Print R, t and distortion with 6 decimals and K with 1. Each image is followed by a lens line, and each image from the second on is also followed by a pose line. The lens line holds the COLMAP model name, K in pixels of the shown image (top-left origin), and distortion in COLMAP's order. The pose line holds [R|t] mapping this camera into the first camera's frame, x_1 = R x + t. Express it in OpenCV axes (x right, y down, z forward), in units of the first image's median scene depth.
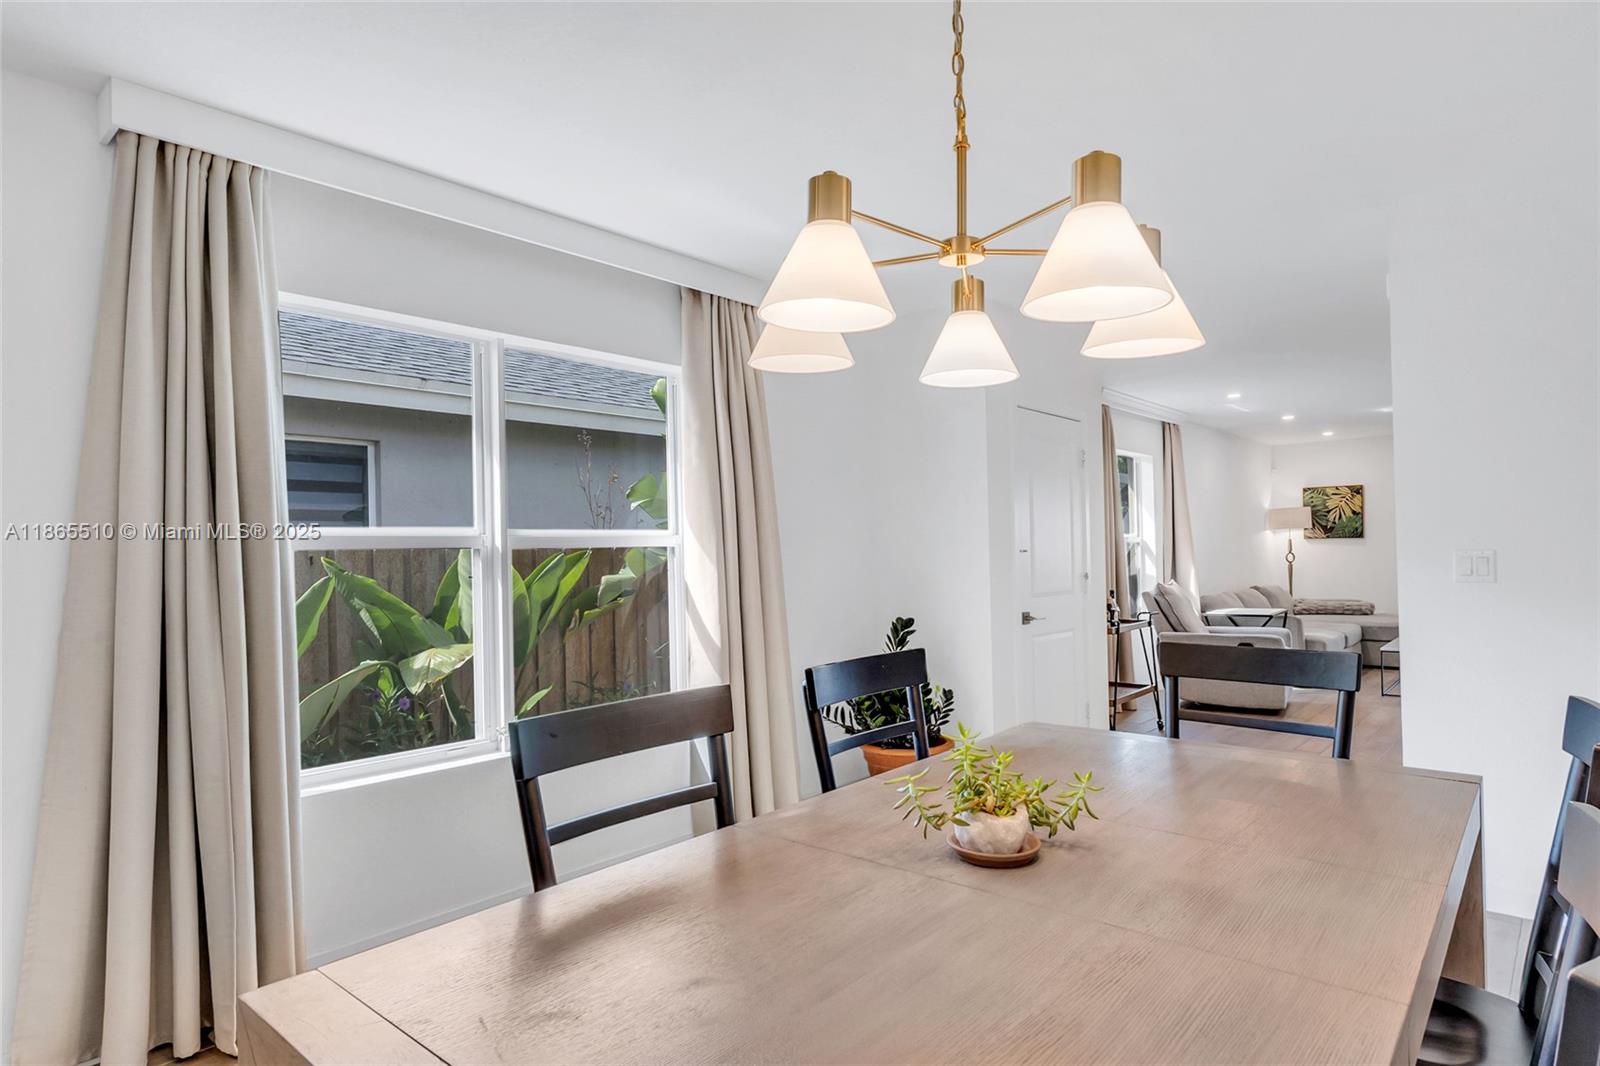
lens RADIAL K [[909.3, 0, 802.6], [0, 909.3, 534.9], [0, 0, 1]] dist [0.012669, 0.000335]
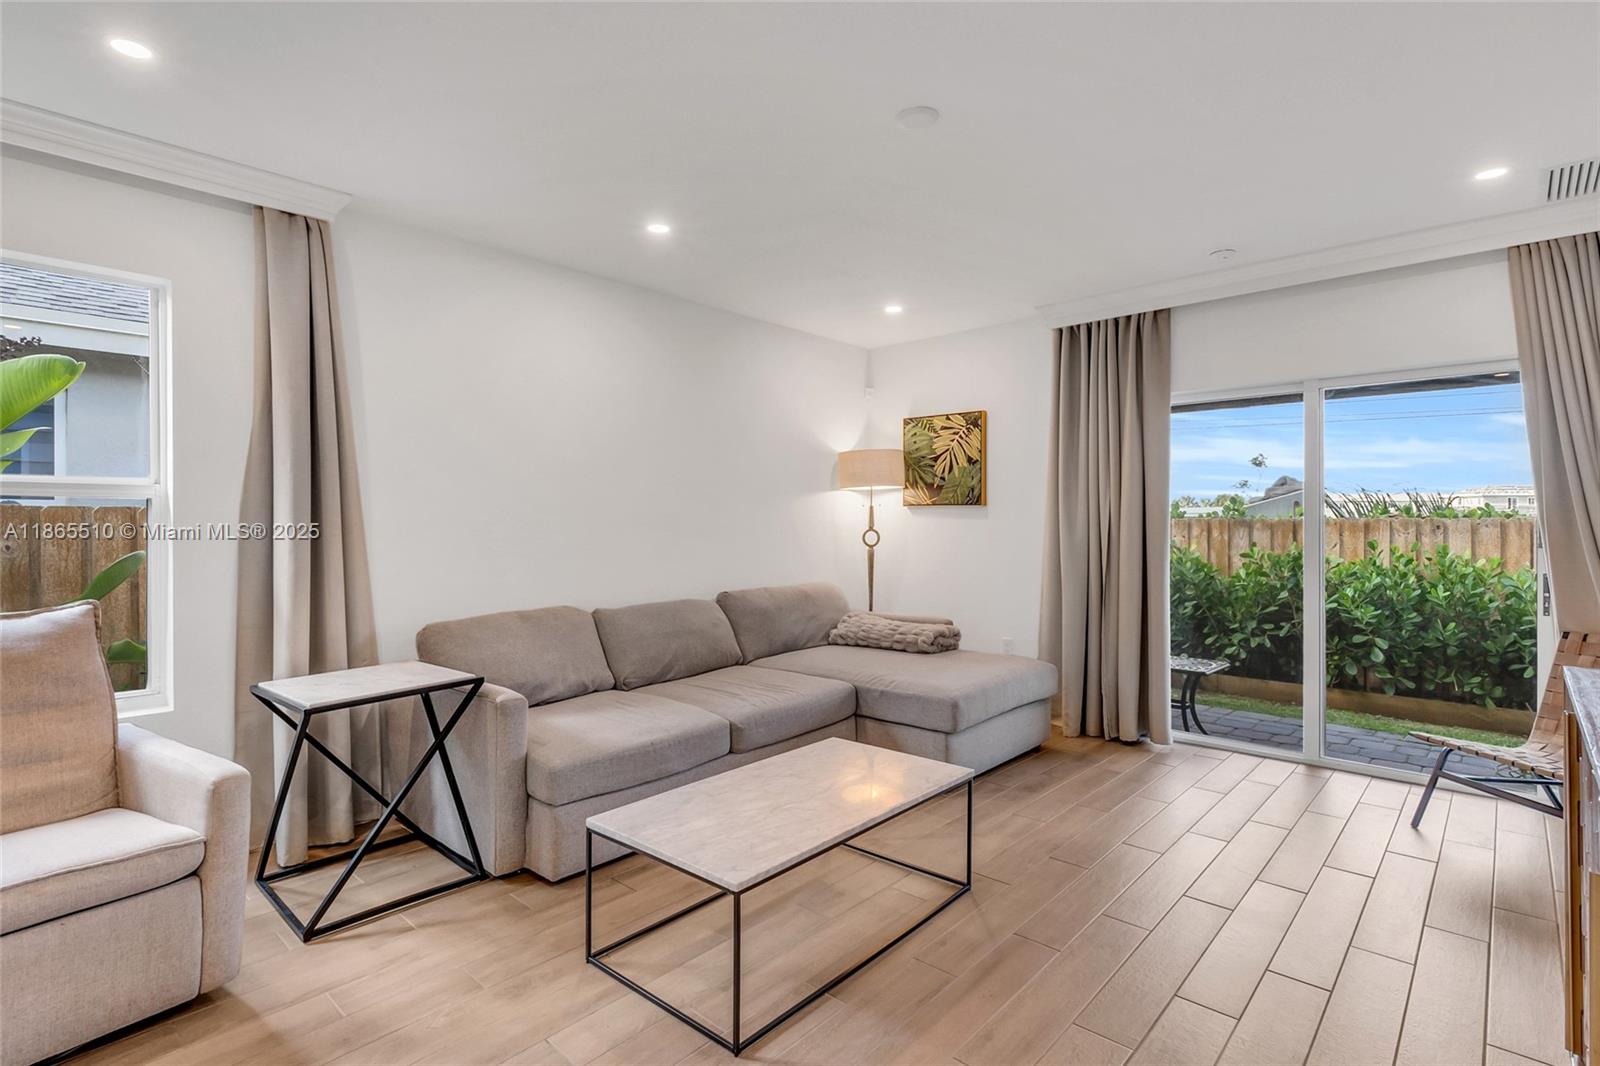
lens RADIAL K [[773.8, 0, 788.4], [0, 773.8, 529.4], [0, 0, 1]] dist [-0.001681, 0.000693]
pose [[0.999079, 0.018391, -0.038777, 0.512540], [-0.017371, 0.999499, 0.026470, 0.007462], [0.039245, -0.025772, 0.998897, 0.520559]]
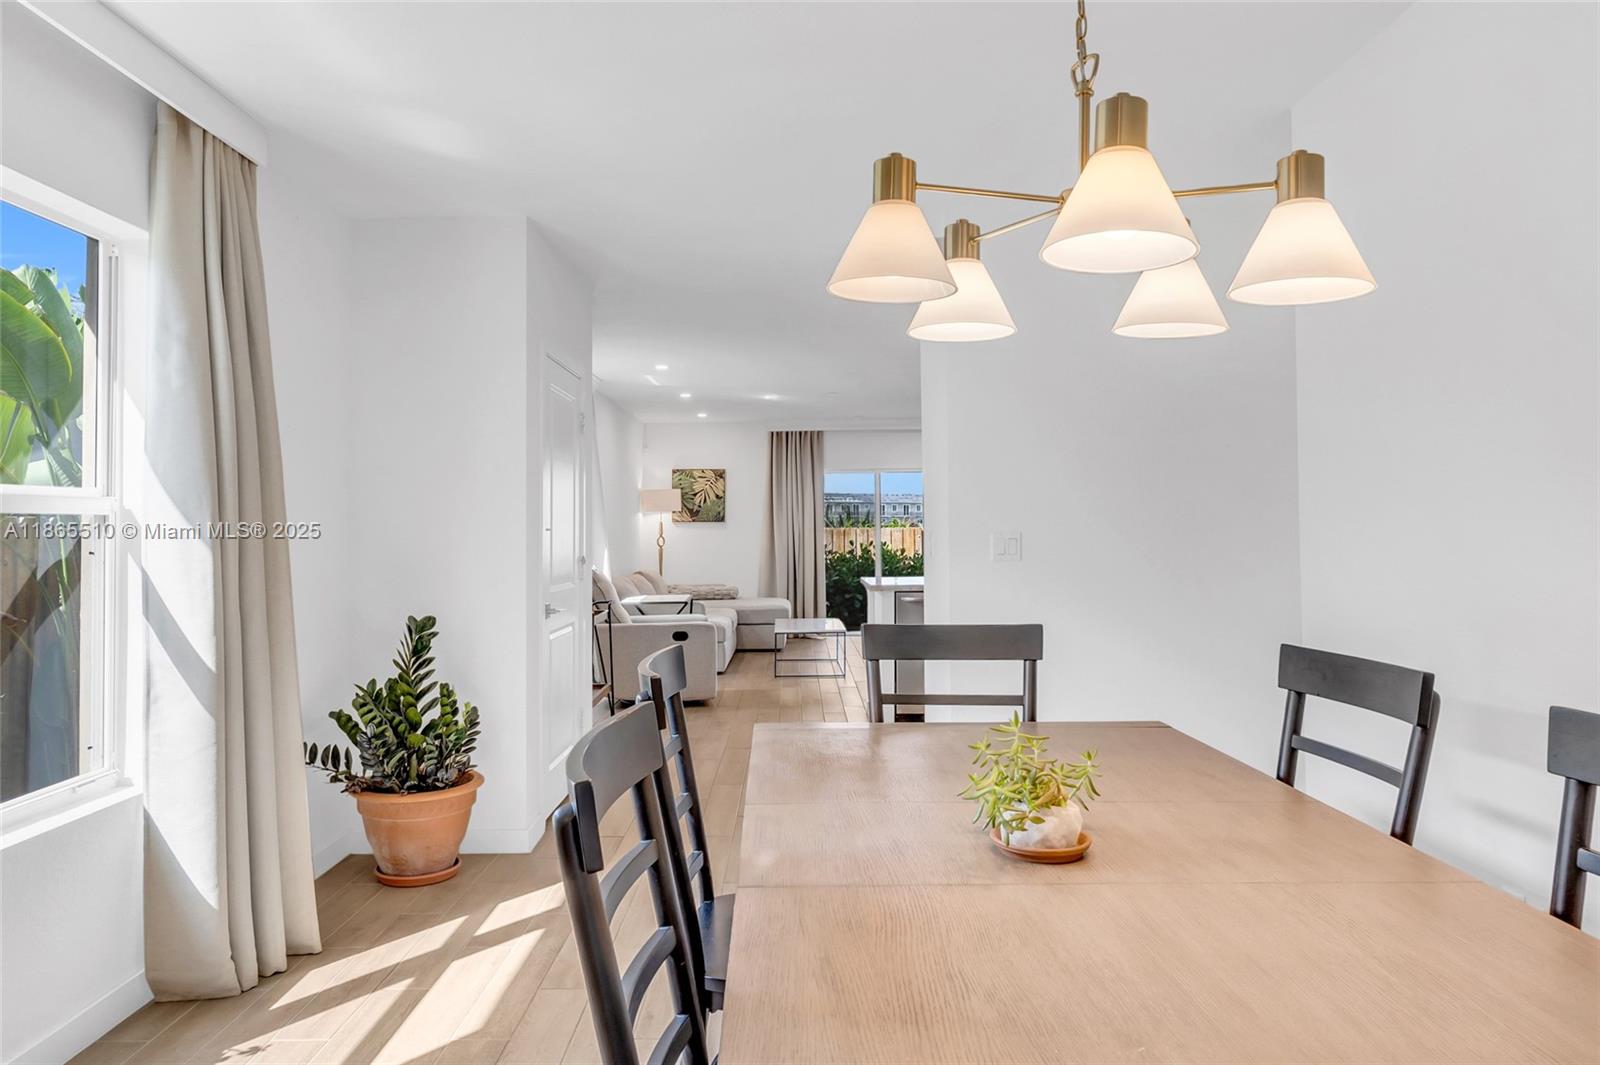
lens RADIAL K [[1087.2, 0, 797.3], [0, 1087.2, 524.7], [0, 0, 1]] dist [0.000955, 0.004883]
pose [[0.758916, 0.013101, 0.651057, -0.098677], [-0.017910, 0.999839, 0.000759, 0.003644], [-0.650942, -0.012236, 0.759028, 0.047512]]
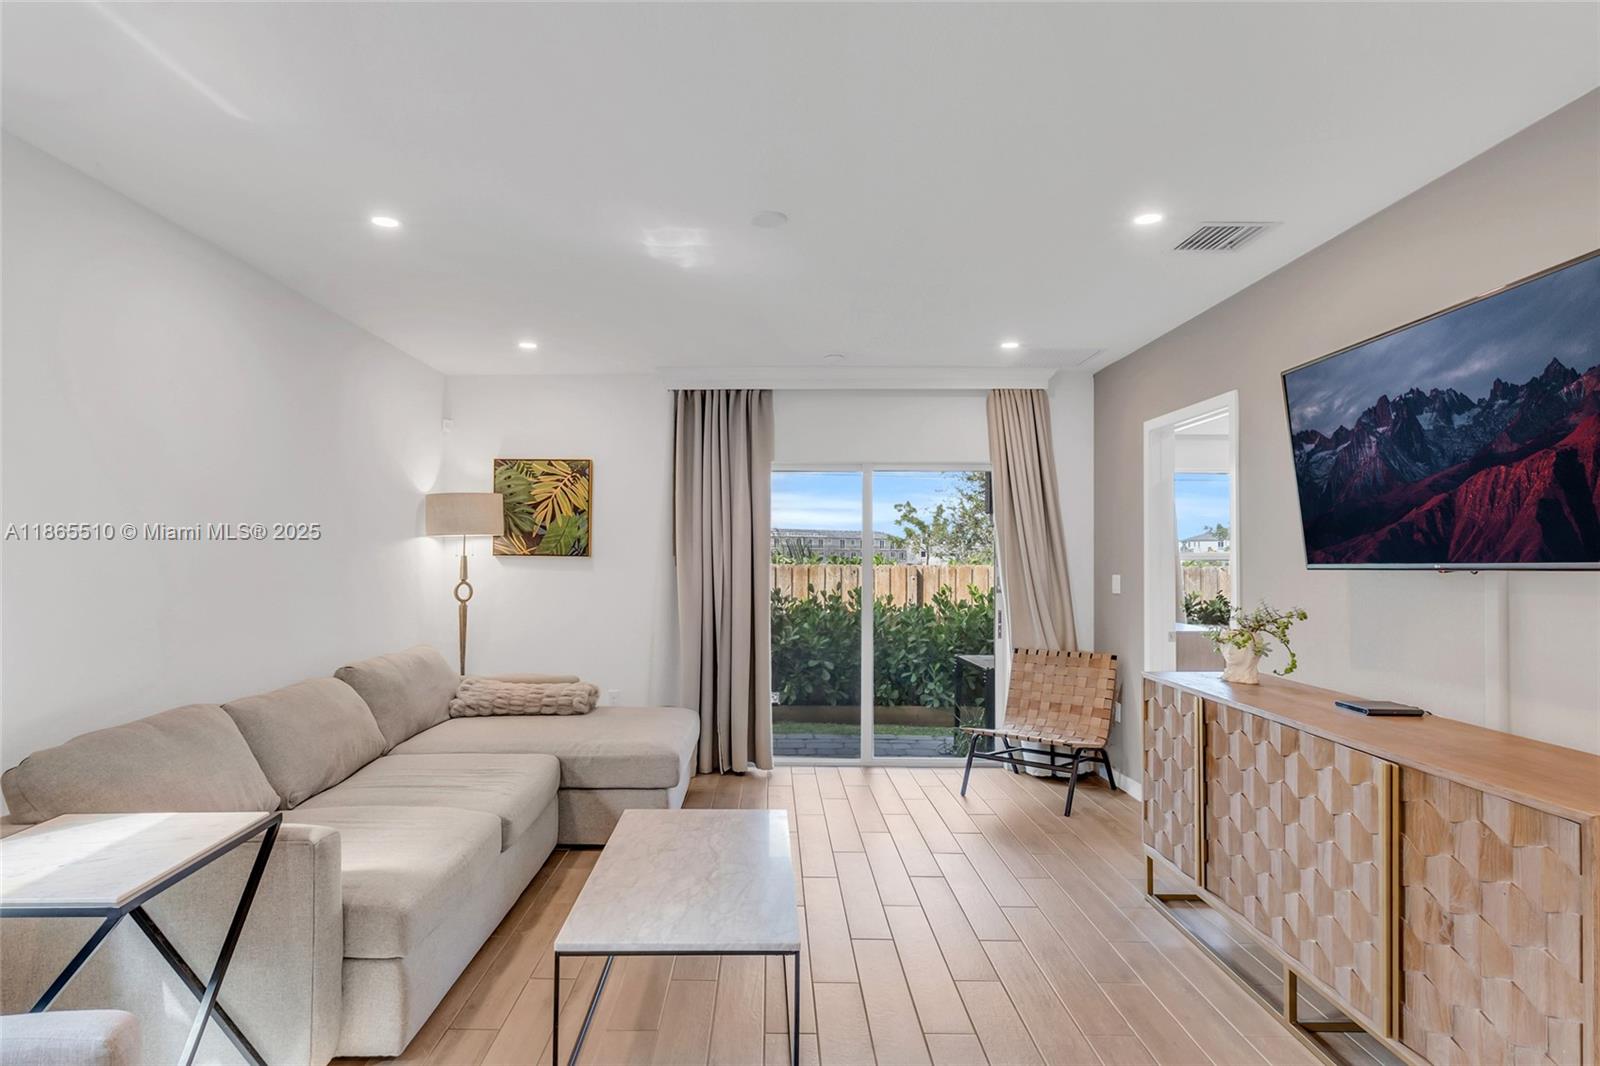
lens RADIAL K [[862.4, 0, 745.8], [0, 862.4, 556.8], [0, 0, 1]] dist [-0.003026, -0.000494]
pose [[0.778369, 0.021415, 0.627442, 0.362589], [-0.029506, 0.999562, 0.002487, -0.000708], [-0.627113, -0.020449, 0.778660, 0.538836]]
